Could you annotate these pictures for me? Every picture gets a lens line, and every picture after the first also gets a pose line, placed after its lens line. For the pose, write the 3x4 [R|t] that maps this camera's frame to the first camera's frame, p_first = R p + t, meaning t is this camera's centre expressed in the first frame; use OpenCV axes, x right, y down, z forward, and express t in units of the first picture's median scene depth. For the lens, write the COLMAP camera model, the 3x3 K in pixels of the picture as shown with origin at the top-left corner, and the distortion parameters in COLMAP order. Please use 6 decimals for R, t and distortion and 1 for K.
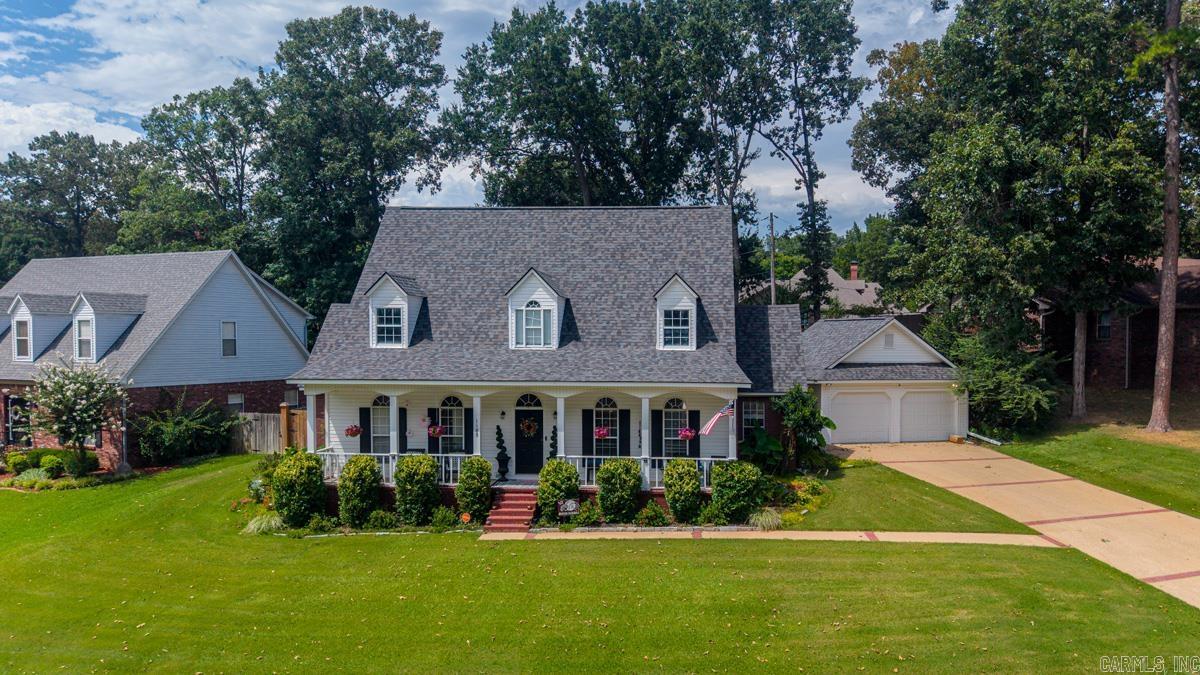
lens RADIAL K [[914.8, 0, 628.1], [0, 914.8, 365.4], [0, 0, 1]] dist [0.020663, -0.026022]
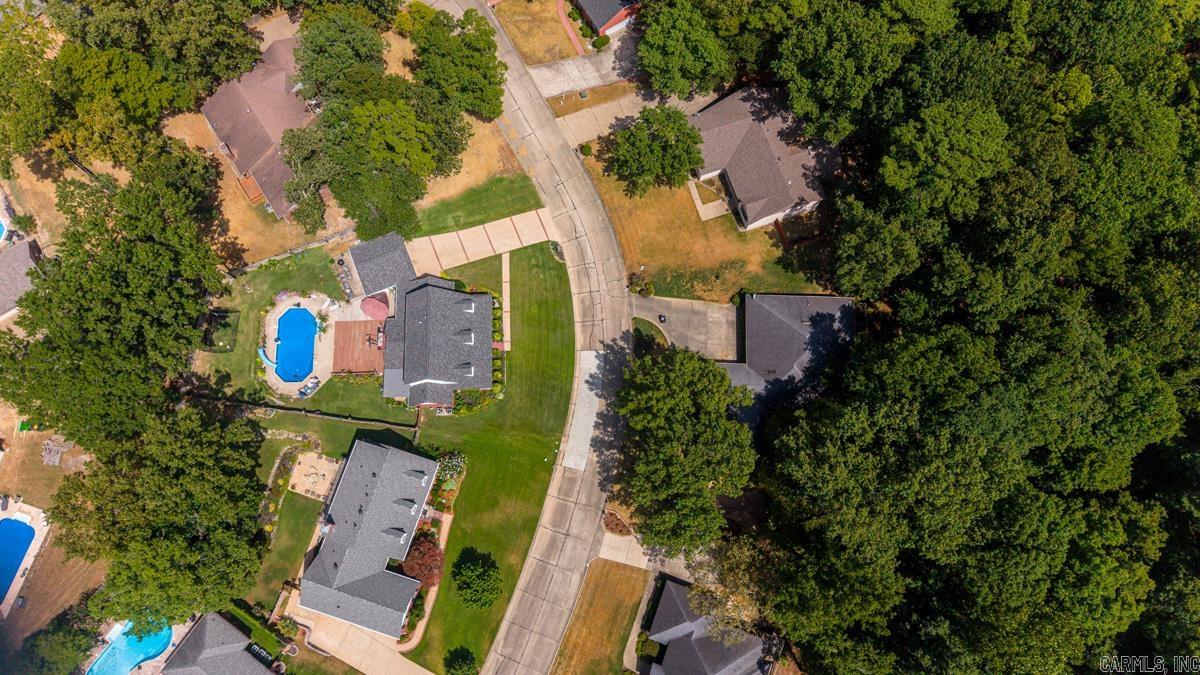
lens RADIAL K [[802.2, 0, 611.7], [0, 802.2, 324.9], [0, 0, 1]] dist [0.031360, -0.038110]
pose [[-0.119778, -0.964839, 0.233965, -0.961137], [0.005641, 0.234996, 0.971980, -3.571693], [-0.992785, 0.117742, -0.022704, 0.386061]]
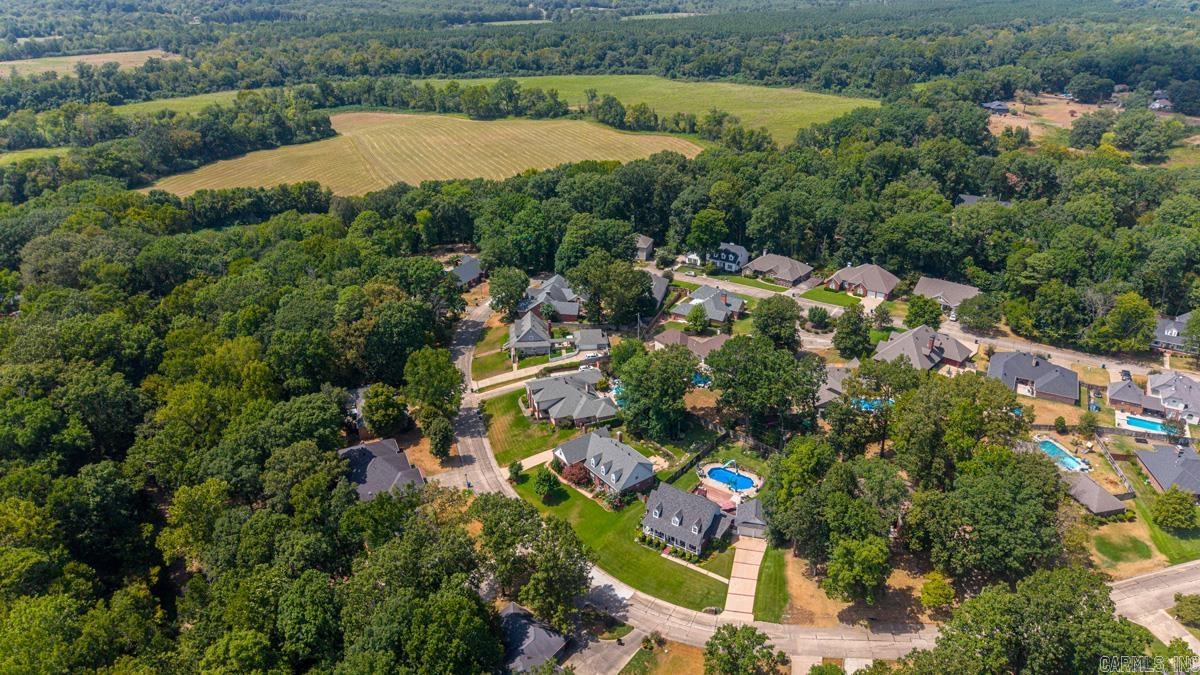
lens RADIAL K [[802.2, 0, 598.3], [0, 802.2, 326.7], [0, 0, 1]] dist [0.031360, -0.038110]
pose [[0.875542, 0.201760, -0.438999, 1.557721], [-0.018135, 0.921715, 0.387444, -3.336017], [0.482802, -0.331262, 0.810659, -3.264039]]
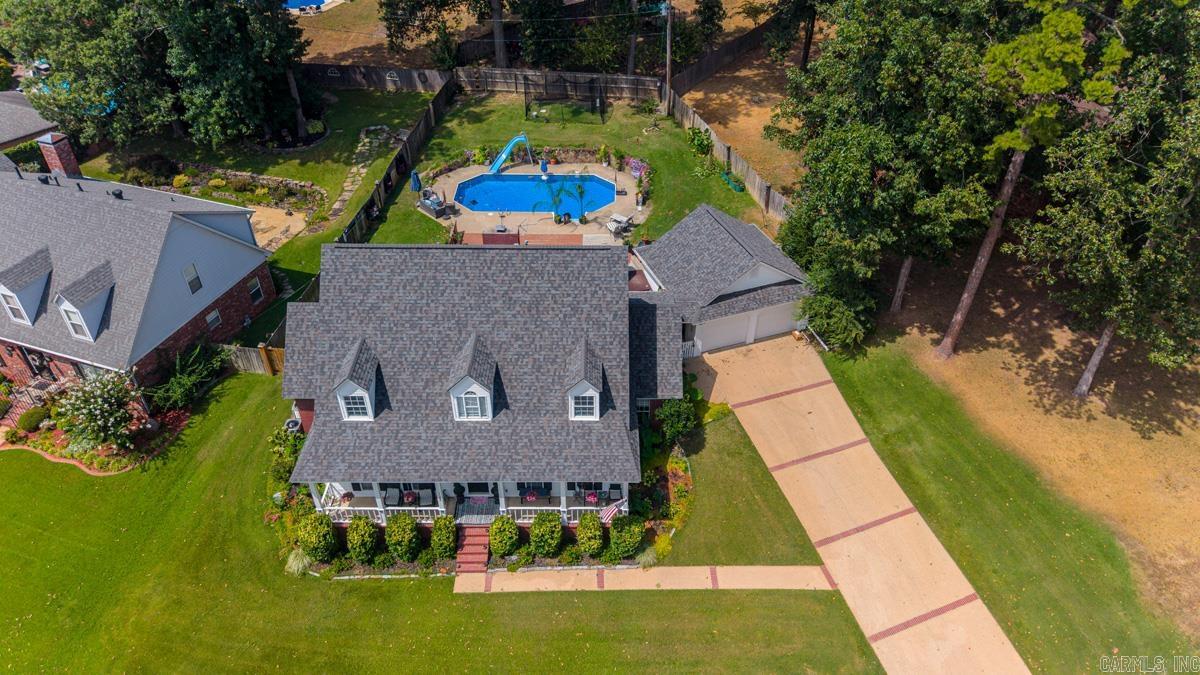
lens RADIAL K [[802.2, 0, 599.5], [0, 802.2, 339.9], [0, 0, 1]] dist [0.031360, -0.038110]
pose [[0.996715, -0.049496, 0.064104, 0.006341], [0.002510, 0.810015, 0.586403, -0.724747], [-0.080950, -0.584316, 0.807479, 0.124838]]
